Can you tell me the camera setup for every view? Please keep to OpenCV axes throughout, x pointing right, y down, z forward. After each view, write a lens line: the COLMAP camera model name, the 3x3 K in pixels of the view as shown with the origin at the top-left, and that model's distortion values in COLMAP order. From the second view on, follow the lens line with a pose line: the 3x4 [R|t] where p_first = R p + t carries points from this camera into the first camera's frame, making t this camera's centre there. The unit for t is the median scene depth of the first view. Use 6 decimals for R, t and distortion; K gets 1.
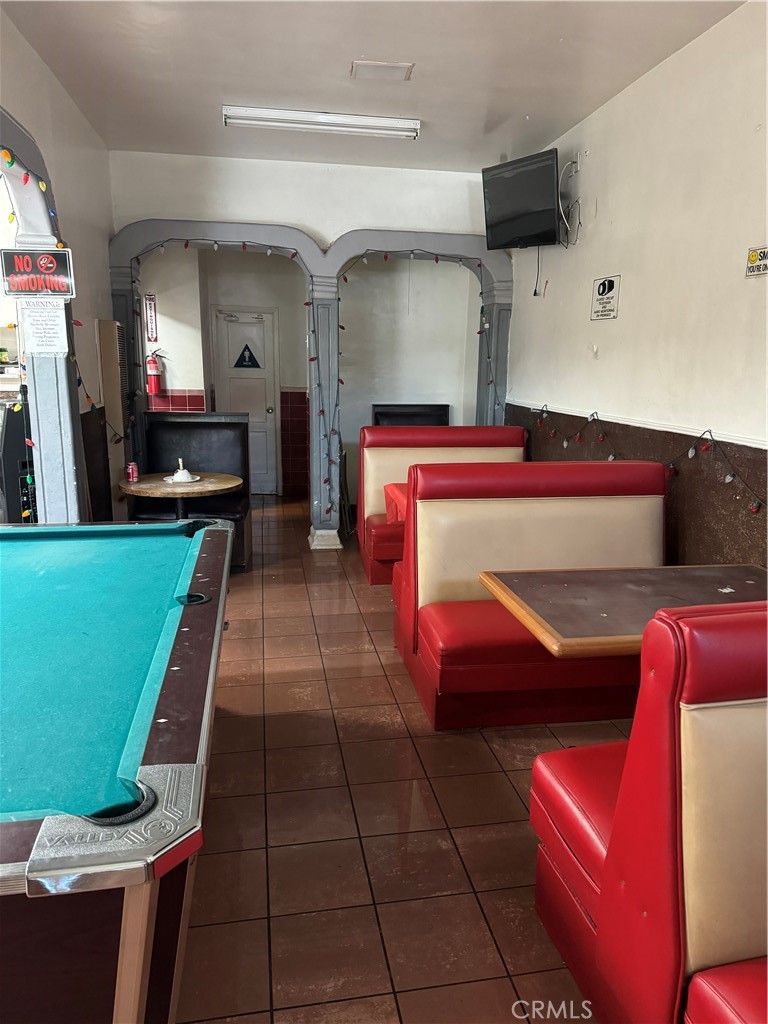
lens RADIAL K [[717.6, 0, 384.0], [0, 717.6, 512.0], [0, 0, 1]] dist [-0.002536, -0.002002]
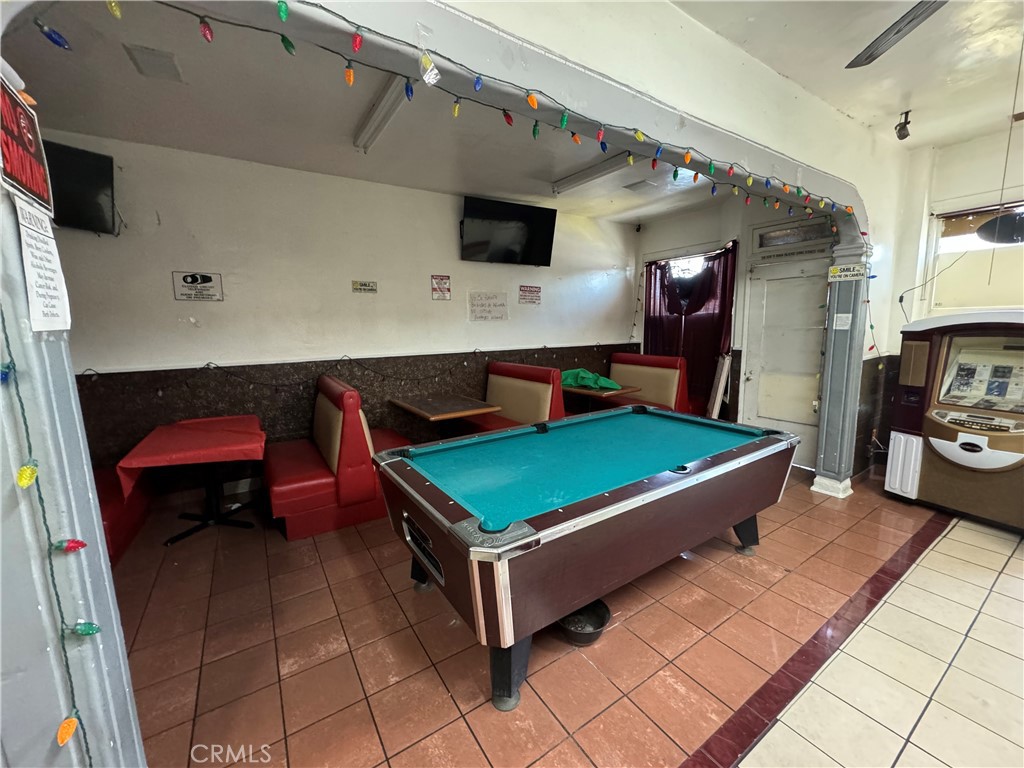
lens RADIAL K [[409.2, 0, 512.0], [0, 409.2, 384.0], [0, 0, 1]] dist [-0.003251, 0.000547]
pose [[-0.388733, -0.136550, 0.911176, -0.954047], [0.205543, 0.951180, 0.230236, -0.219159], [-0.898131, 0.276786, -0.341688, 0.995711]]
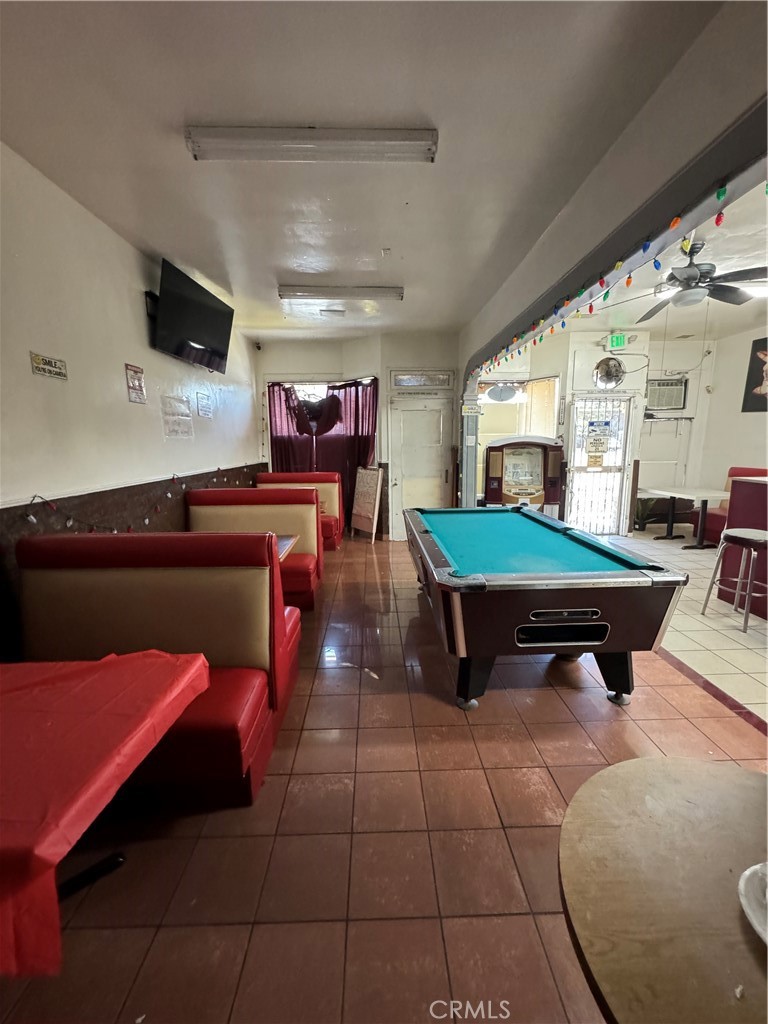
lens RADIAL K [[409.2, 0, 384.0], [0, 409.2, 512.0], [0, 0, 1]] dist [-0.003251, 0.000547]
pose [[-0.988154, -0.024460, 0.151502, -0.220461], [0.033635, 0.928694, 0.369317, -0.319469], [-0.149732, 0.370038, -0.916871, 1.547308]]
